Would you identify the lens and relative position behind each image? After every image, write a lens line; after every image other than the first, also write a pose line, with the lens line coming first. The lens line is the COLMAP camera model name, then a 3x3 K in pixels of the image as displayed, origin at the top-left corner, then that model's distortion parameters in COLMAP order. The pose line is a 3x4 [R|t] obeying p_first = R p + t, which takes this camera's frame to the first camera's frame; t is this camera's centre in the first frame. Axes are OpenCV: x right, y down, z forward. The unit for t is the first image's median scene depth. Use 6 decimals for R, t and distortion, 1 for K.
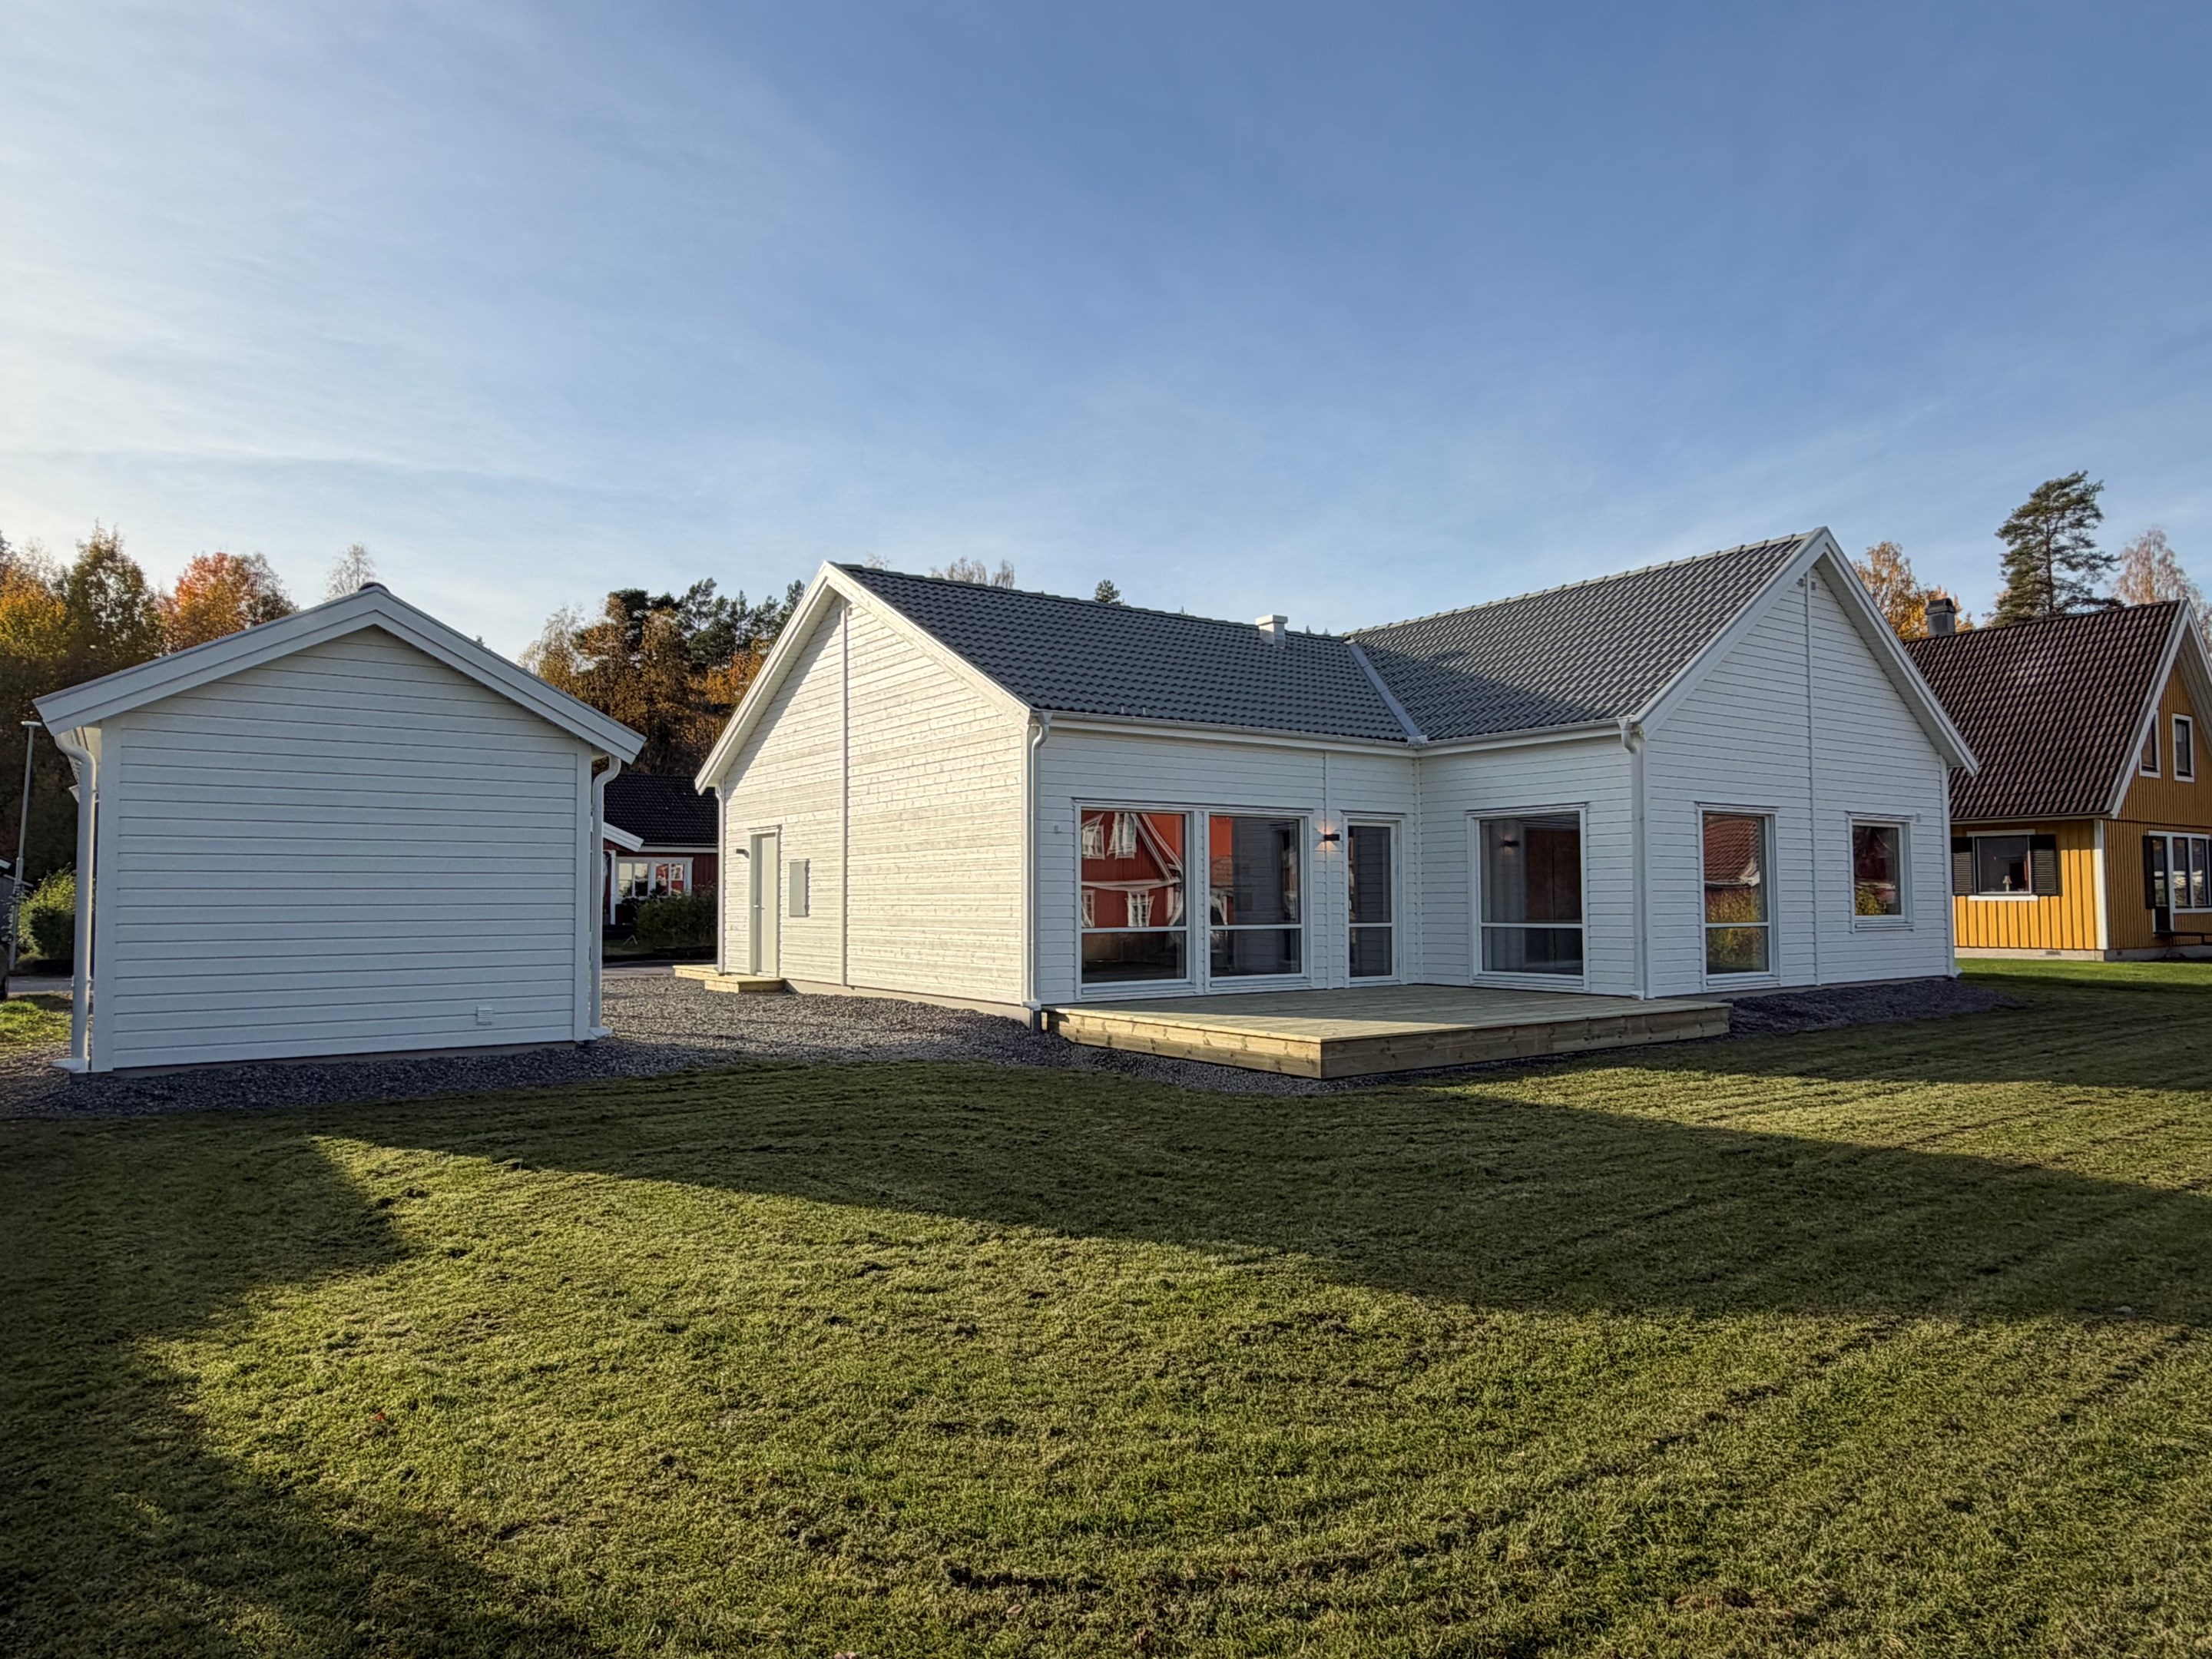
lens RADIAL K [[1359.1, 0, 1106.0], [0, 1359.1, 829.5], [0, 0, 1]] dist [0.001737, 0.001325]
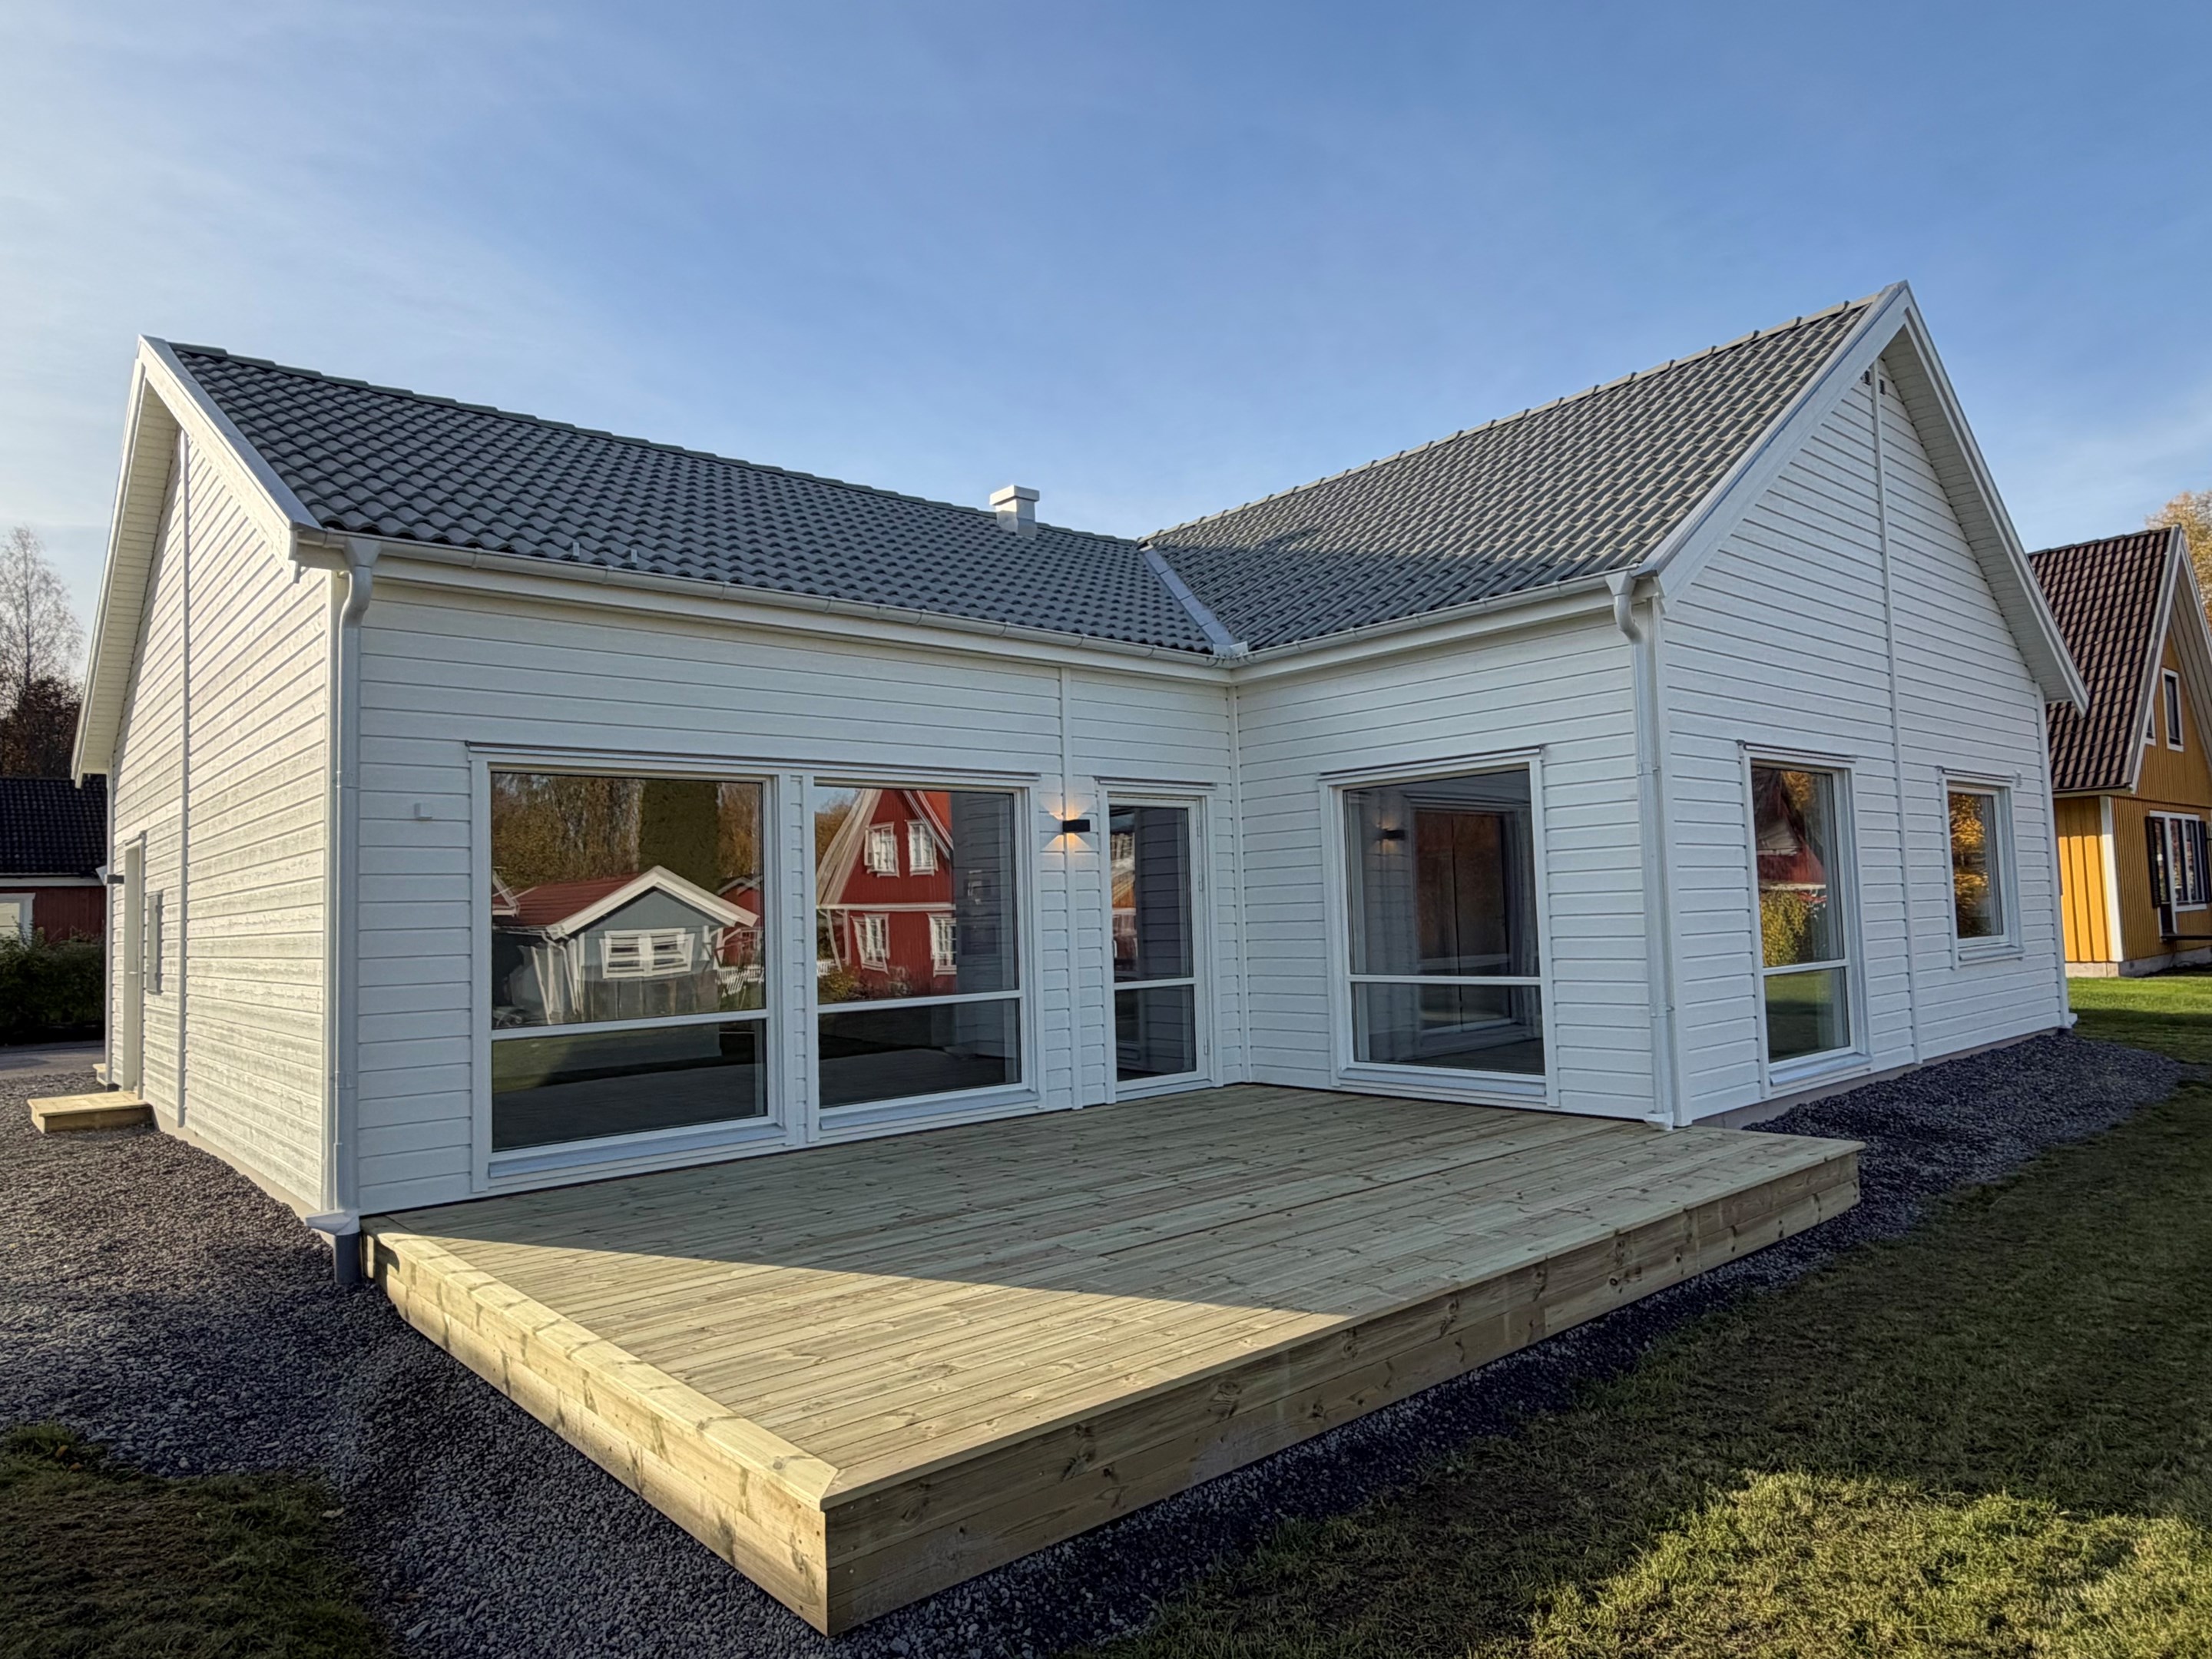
lens RADIAL K [[1350.1, 0, 1106.0], [0, 1350.1, 829.5], [0, 0, 1]] dist [-0.036469, 0.085149]
pose [[0.994644, -0.020727, 0.101265, 0.118539], [0.021965, 0.999697, -0.011127, 0.012912], [-0.101003, 0.013292, 0.994797, 0.446801]]
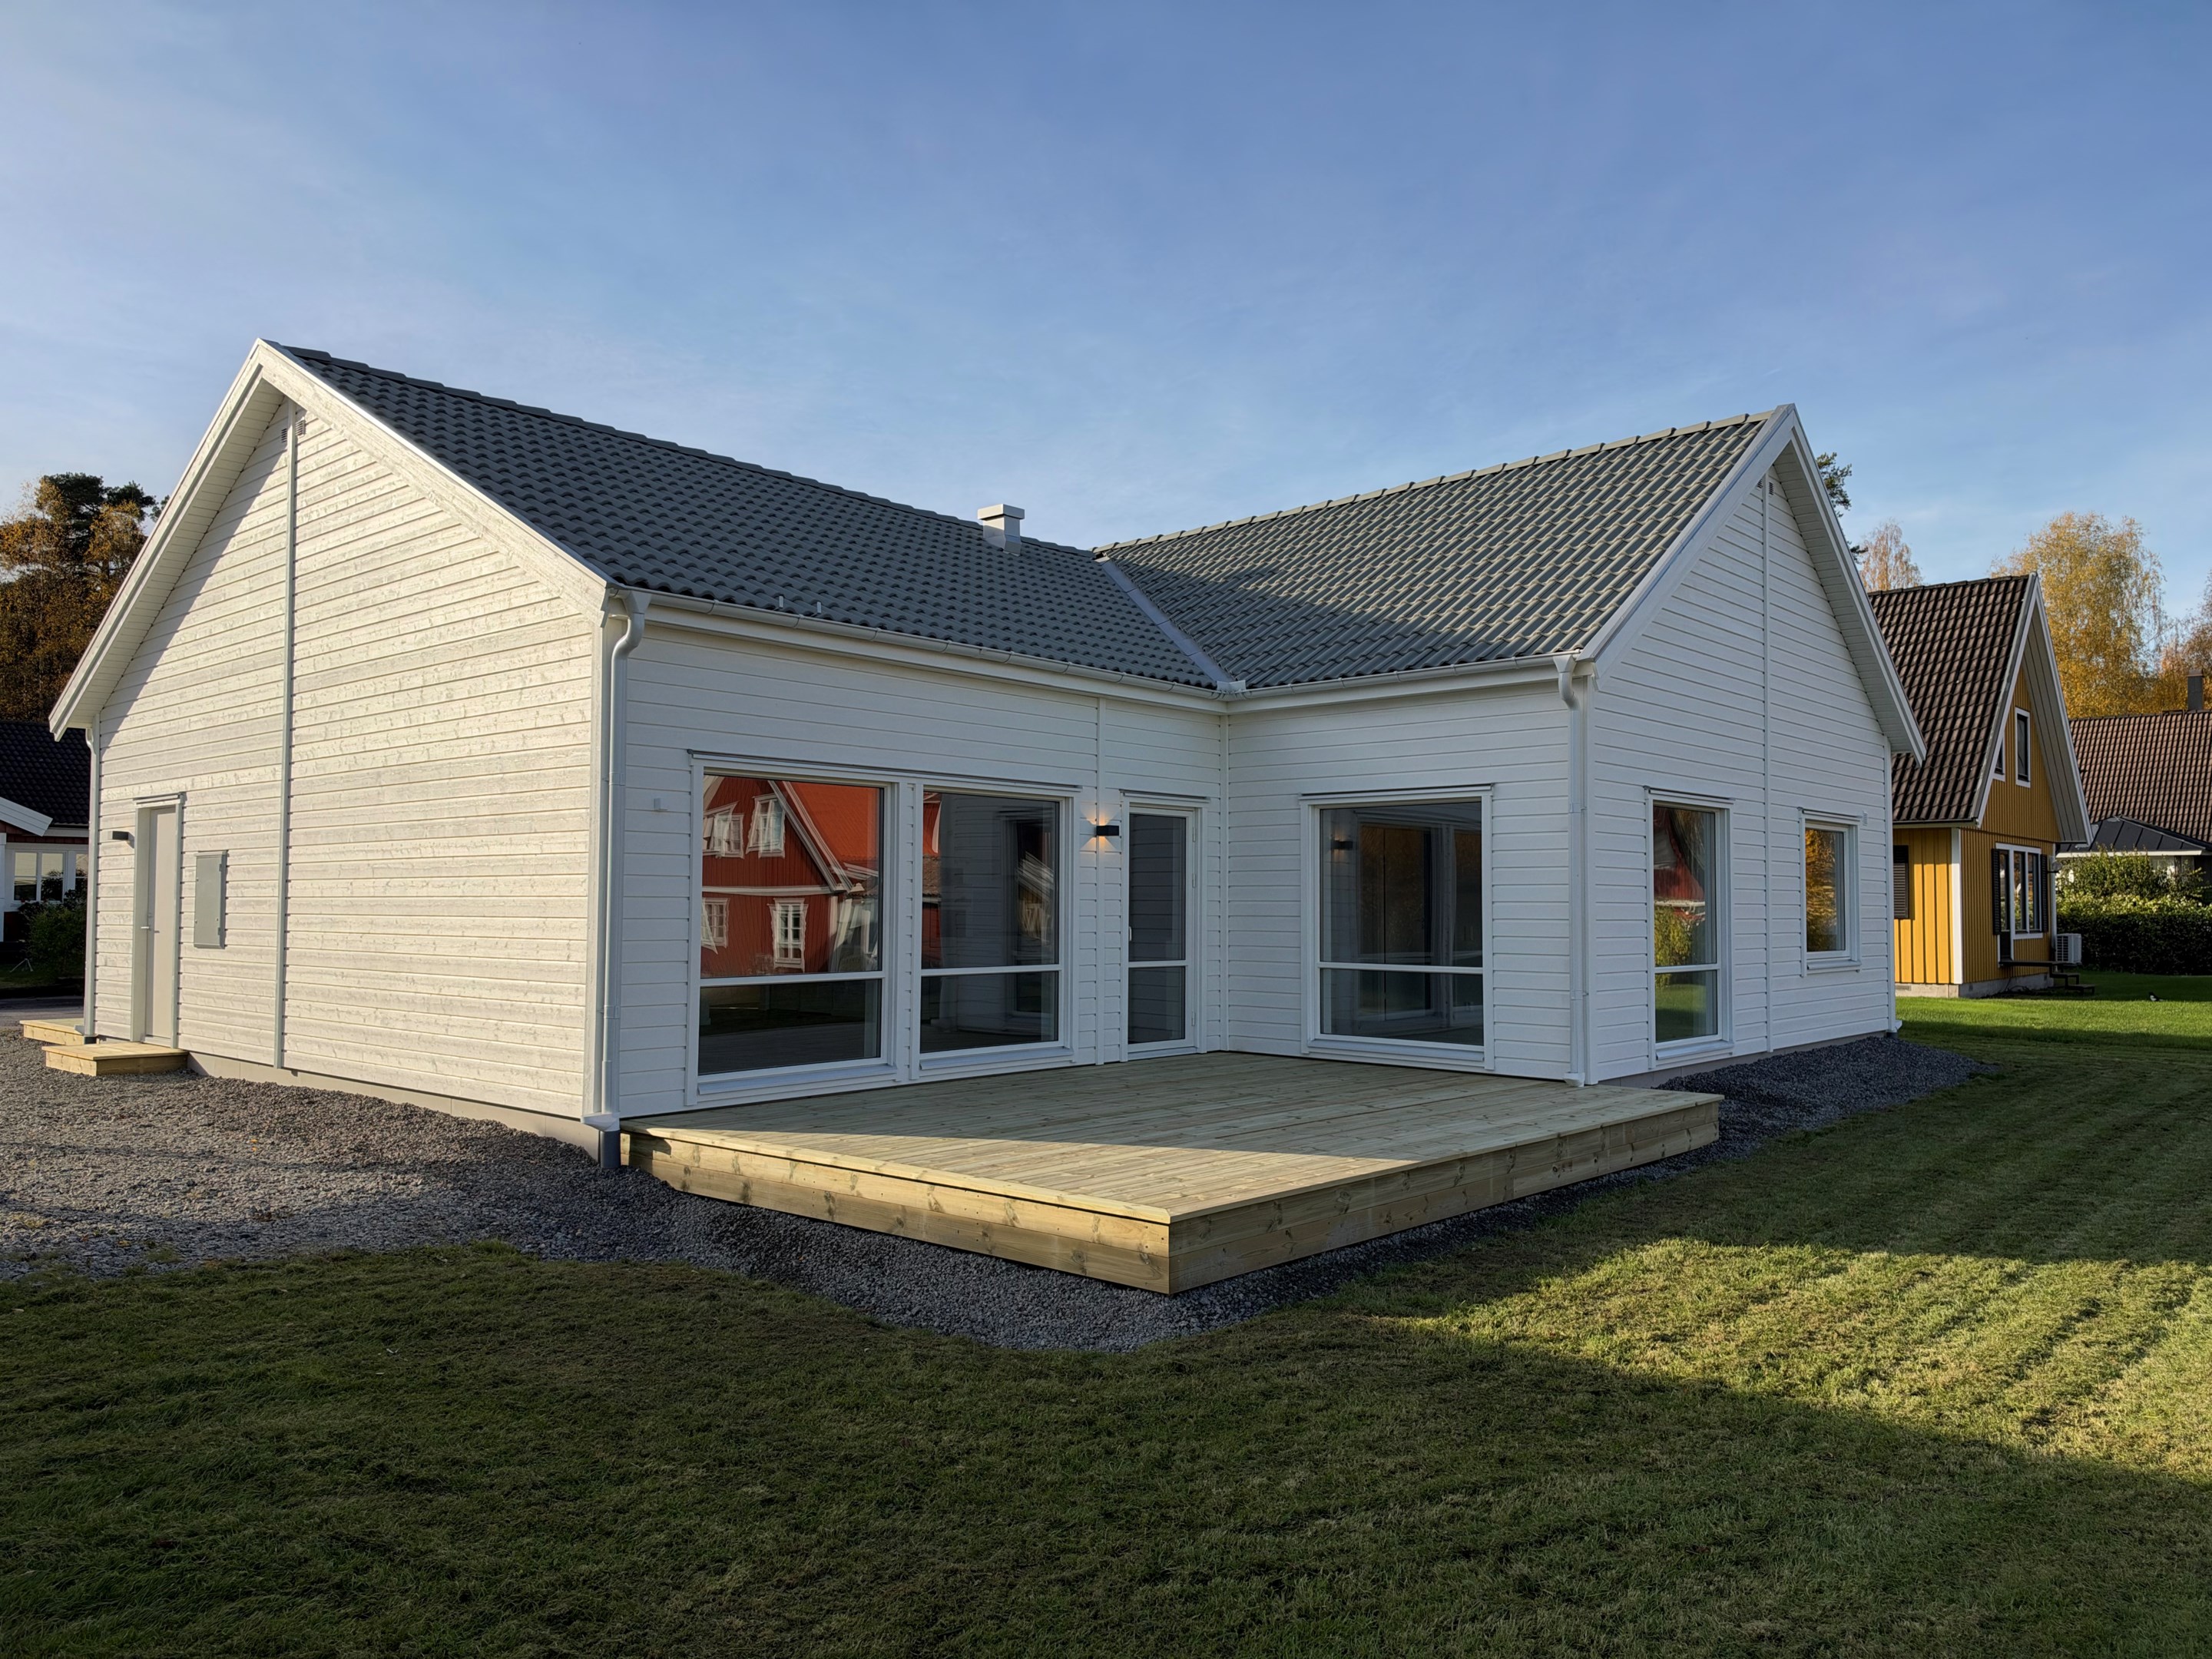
lens RADIAL K [[1537.0, 0, 1086.4], [0, 1537.0, 844.3], [0, 0, 1]] dist [0.067504, -0.003658]
pose [[0.976829, 0.017337, 0.213320, 0.000935], [-0.019979, 0.999748, 0.010237, 0.005116], [-0.213089, -0.014262, 0.976929, 0.275829]]
